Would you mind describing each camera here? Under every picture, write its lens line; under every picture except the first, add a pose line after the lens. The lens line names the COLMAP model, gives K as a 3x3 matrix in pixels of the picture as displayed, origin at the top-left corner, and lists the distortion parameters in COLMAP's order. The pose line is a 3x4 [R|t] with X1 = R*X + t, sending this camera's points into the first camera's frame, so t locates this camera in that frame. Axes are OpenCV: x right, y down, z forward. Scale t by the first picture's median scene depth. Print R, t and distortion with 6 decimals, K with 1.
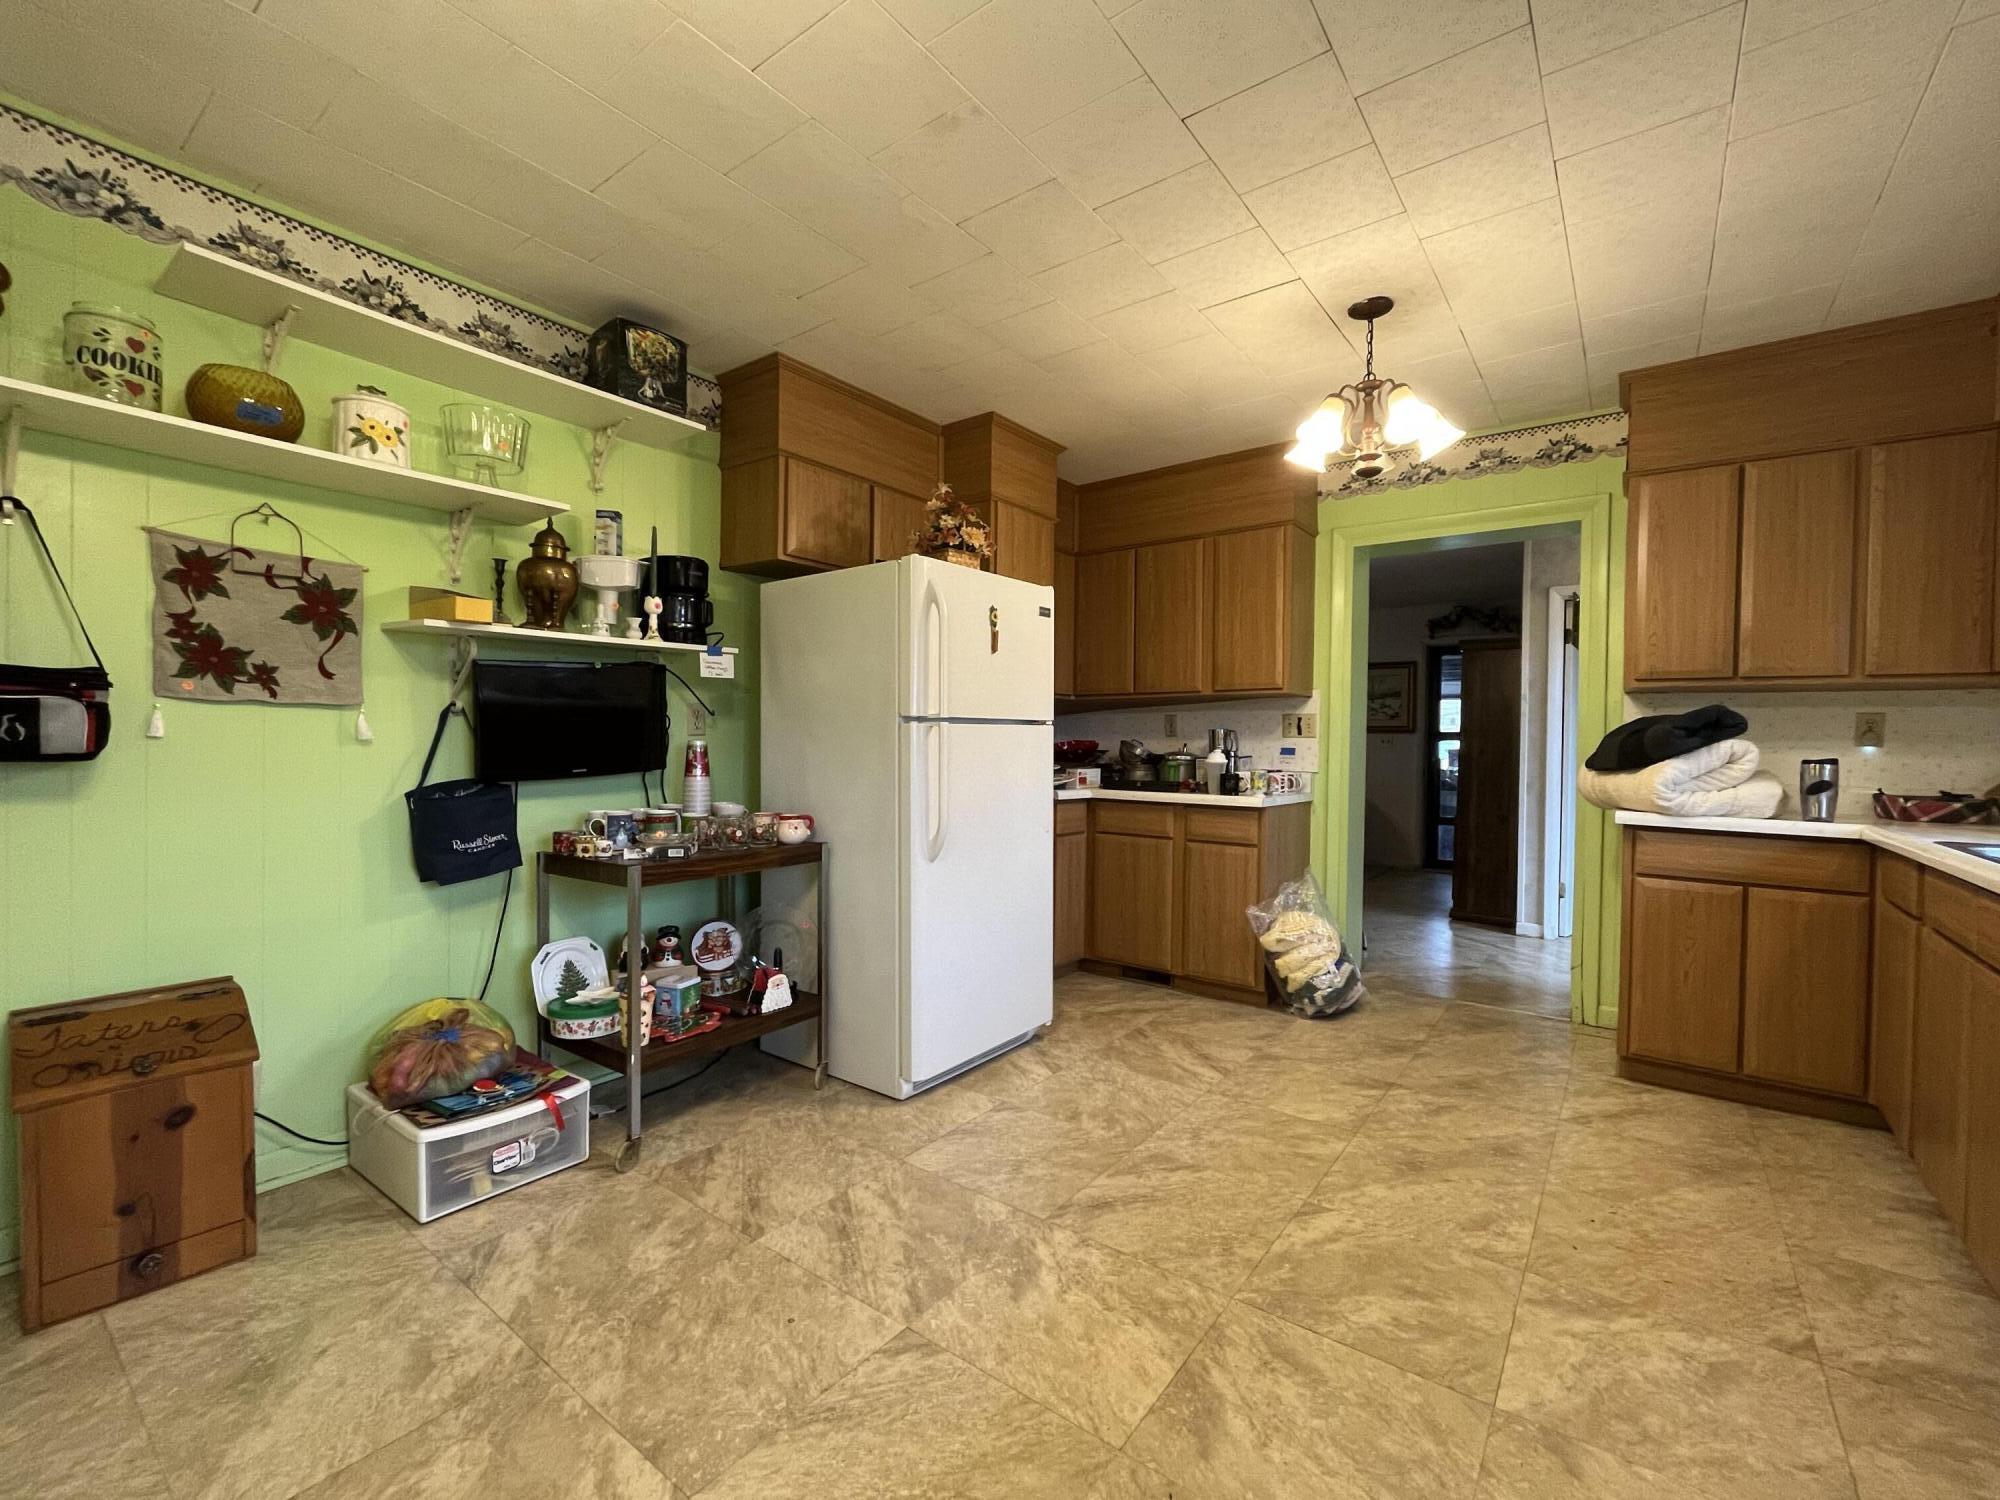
lens RADIAL K [[848.1, 0, 1005.9], [0, 848.1, 751.4], [0, 0, 1]] dist [-0.003942, 0.000480]
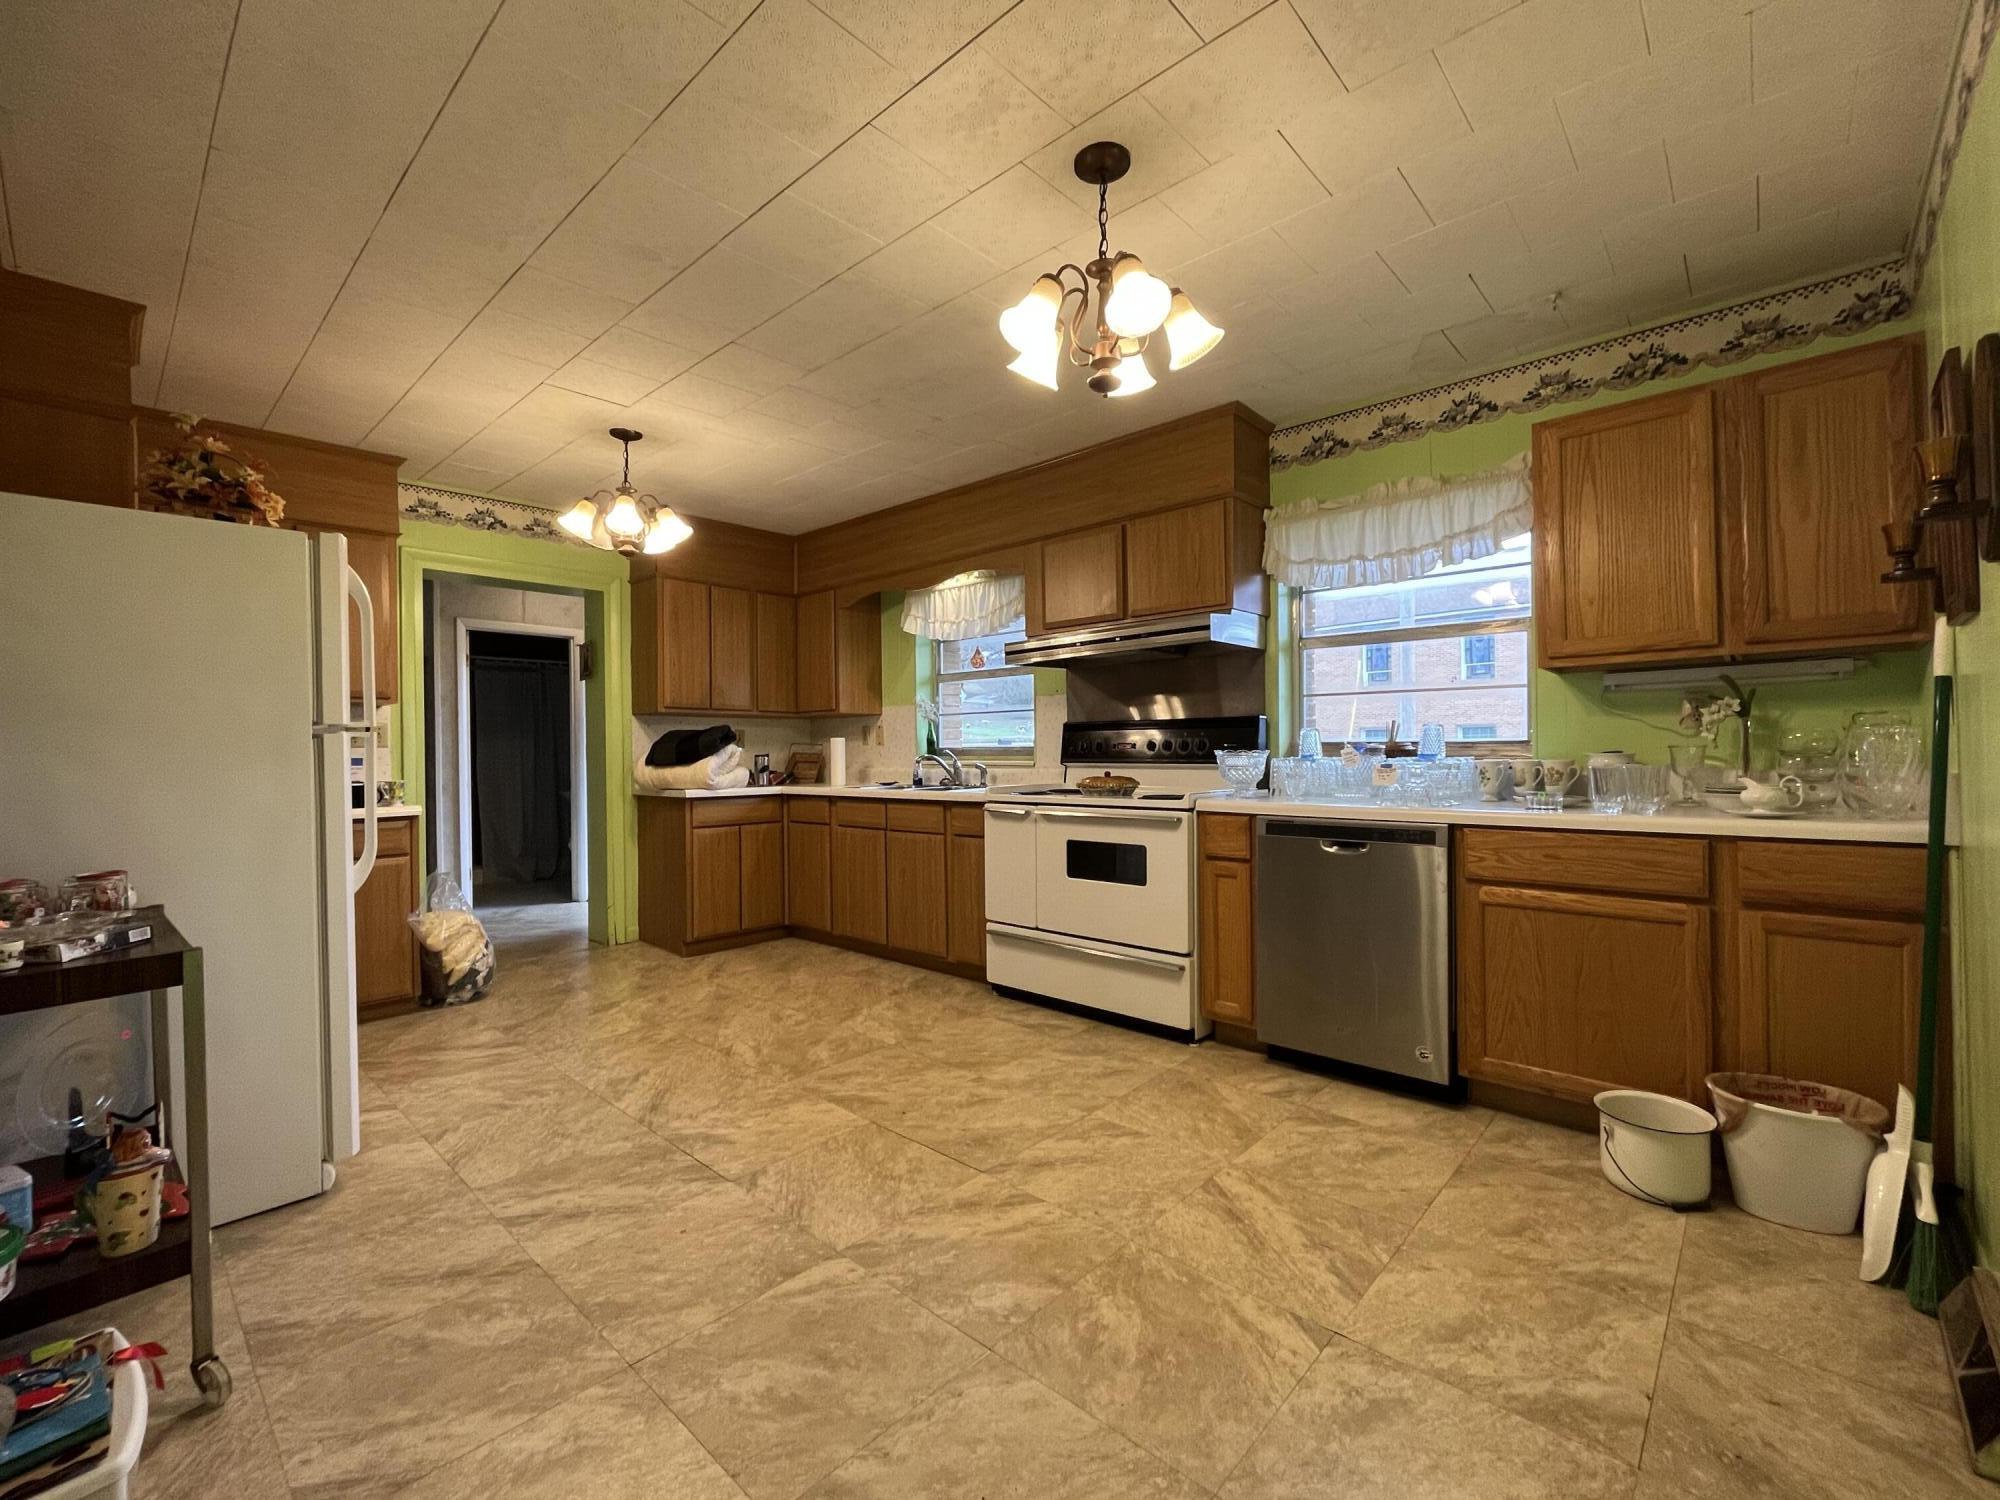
lens RADIAL K [[848.1, 0, 1005.9], [0, 848.1, 751.4], [0, 0, 1]] dist [-0.003942, 0.000480]
pose [[0.097521, -0.016625, 0.995095, -1.126533], [0.026108, 0.999559, 0.014141, -0.012233], [-0.994891, 0.024601, 0.097912, 0.329404]]
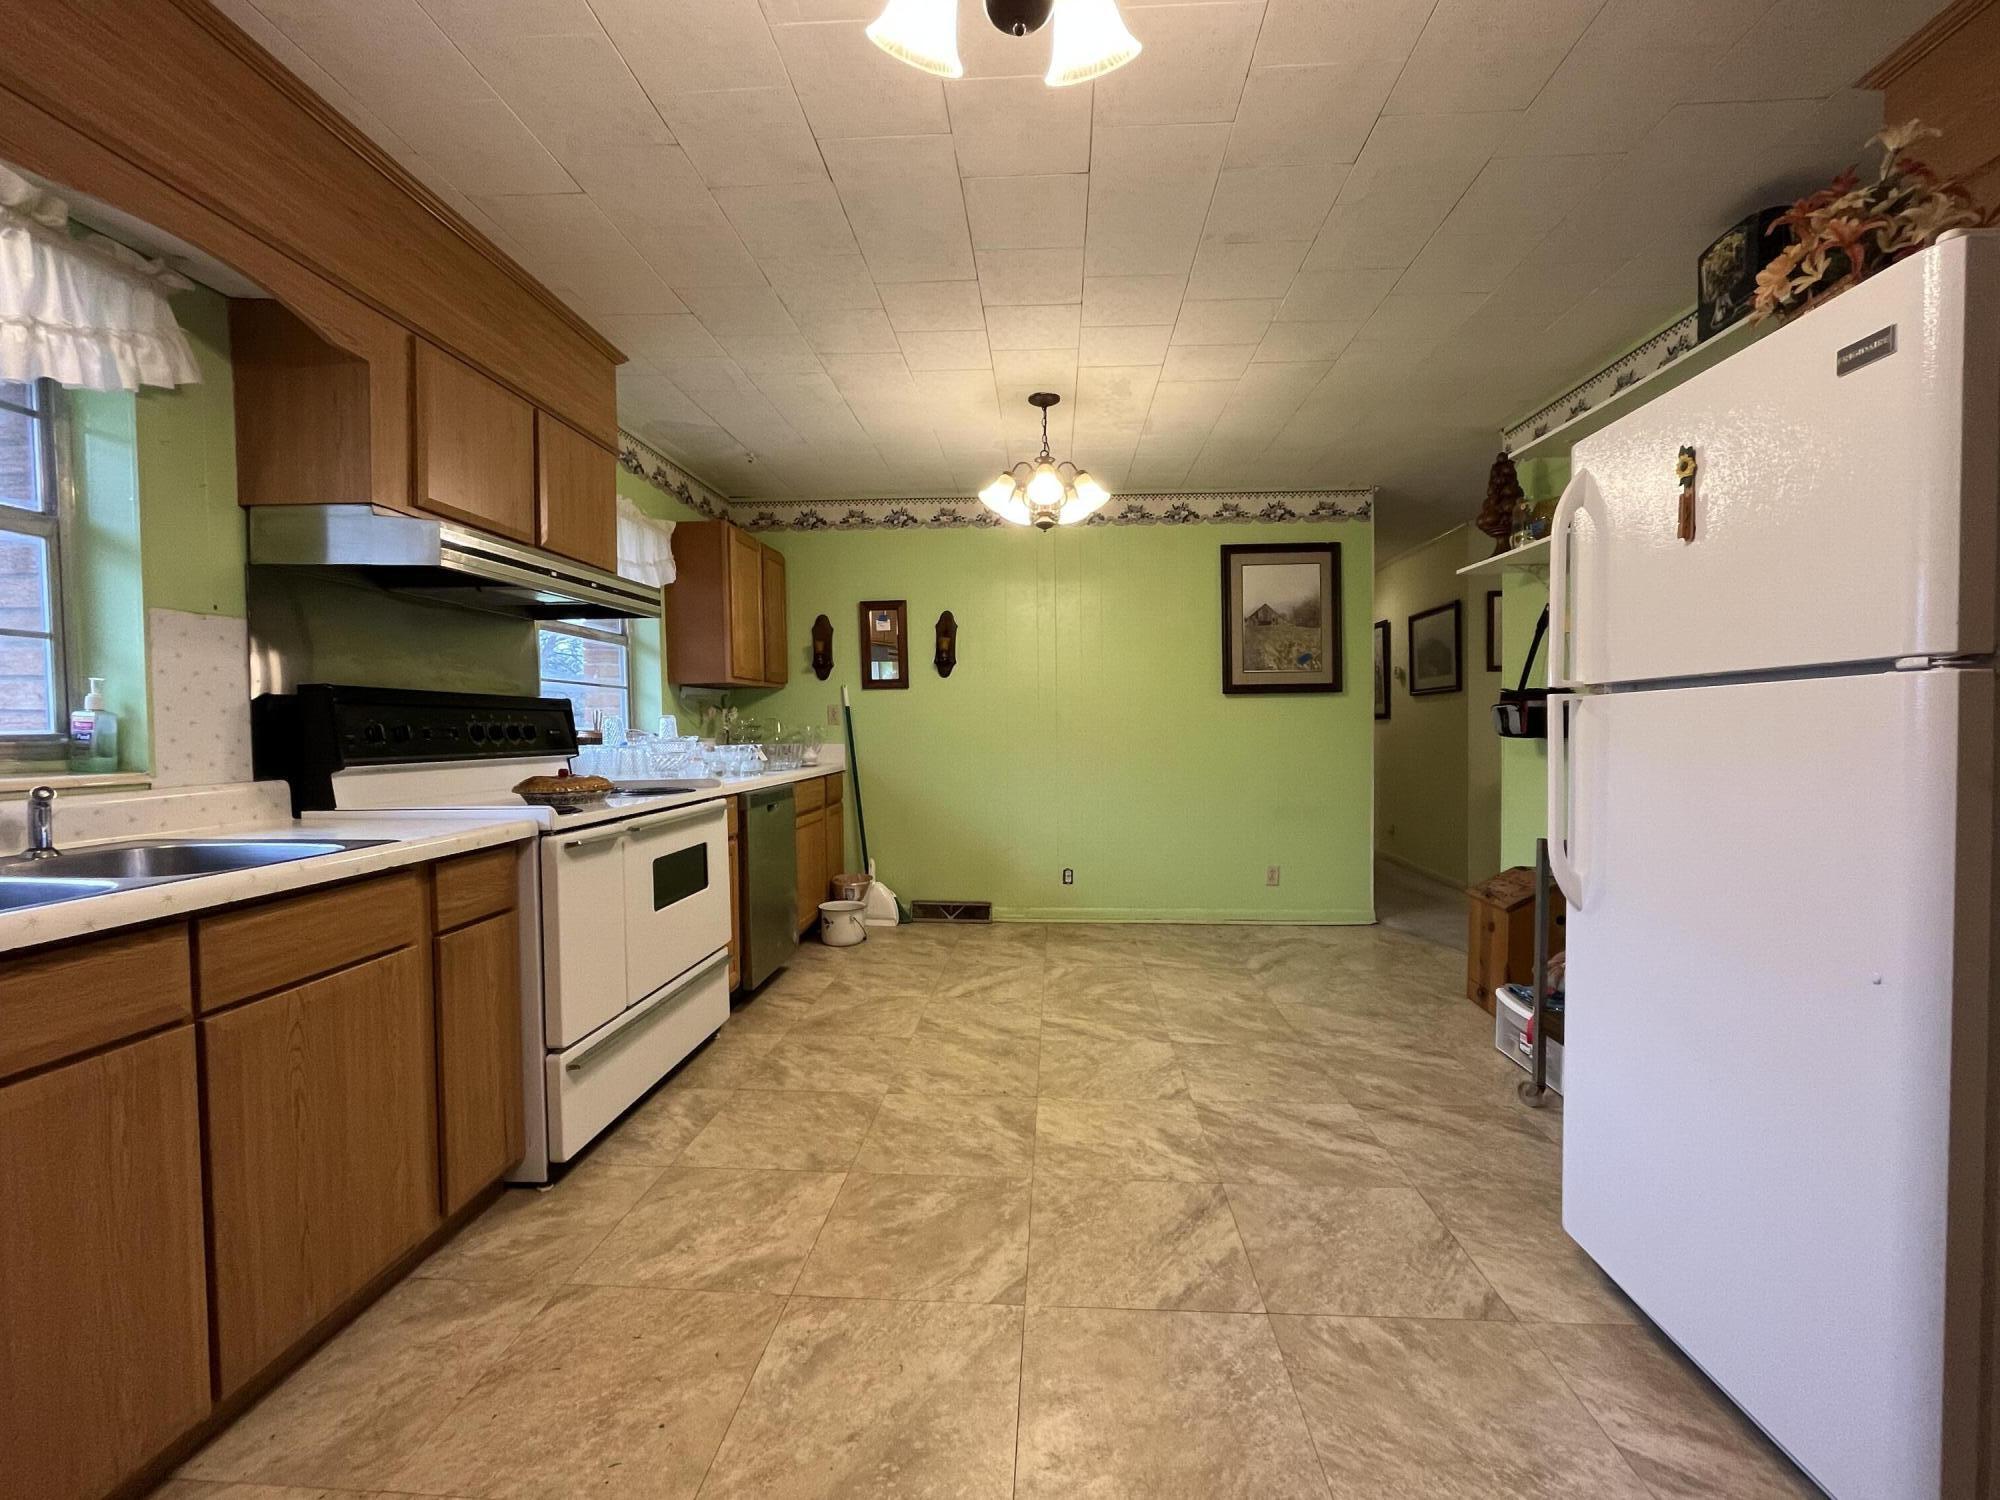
lens RADIAL K [[848.1, 0, 1005.9], [0, 848.1, 751.4], [0, 0, 1]] dist [-0.003942, 0.000480]
pose [[-0.835317, 0.011863, -0.549640, 0.816819], [-0.008459, 0.999372, 0.034424, -0.011767], [0.549703, 0.033404, -0.834692, 1.674241]]
